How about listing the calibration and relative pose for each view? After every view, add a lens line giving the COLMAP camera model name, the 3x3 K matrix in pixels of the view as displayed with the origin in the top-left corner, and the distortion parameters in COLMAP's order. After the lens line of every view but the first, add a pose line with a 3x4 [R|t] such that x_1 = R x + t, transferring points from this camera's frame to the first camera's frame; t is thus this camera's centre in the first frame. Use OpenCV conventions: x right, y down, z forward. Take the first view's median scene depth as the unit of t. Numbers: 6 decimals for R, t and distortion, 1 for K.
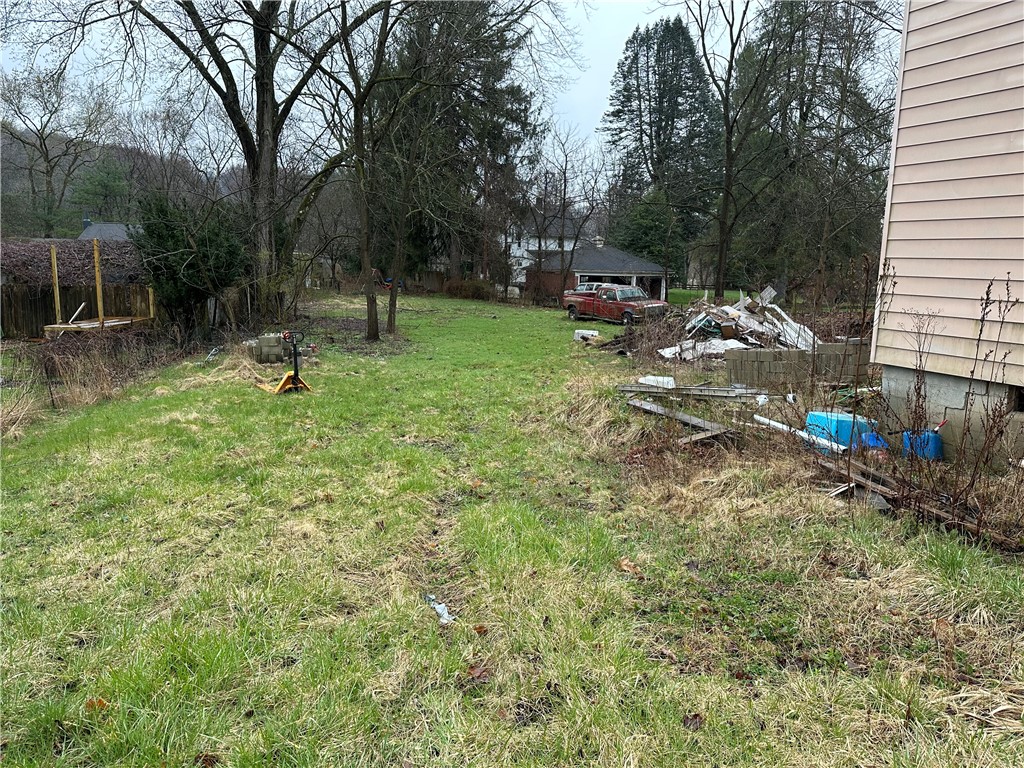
lens RADIAL K [[720.9, 0, 512.4], [0, 720.9, 384.0], [0, 0, 1]] dist [0.008977, -0.012260]
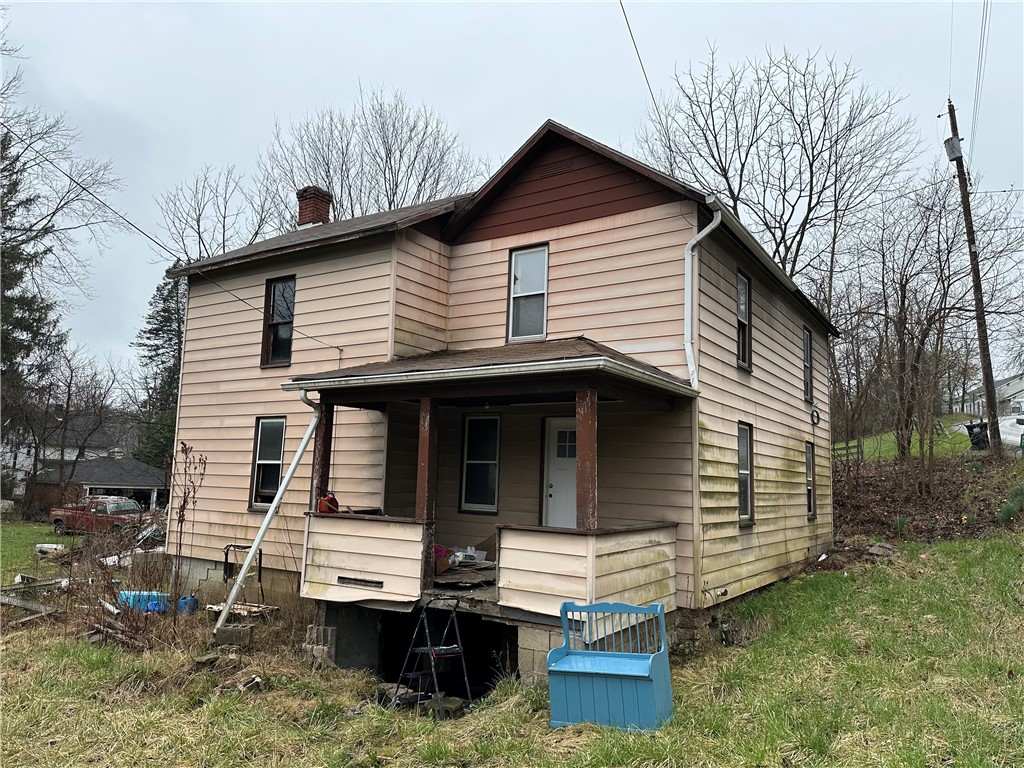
lens RADIAL K [[720.9, 0, 511.4], [0, 720.9, 382.3], [0, 0, 1]] dist [0.008977, -0.012260]
pose [[0.843747, 0.087739, 0.529522, 0.044309], [0.069320, 0.960474, -0.269601, 0.012523], [-0.532246, 0.264182, 0.804315, -0.108722]]
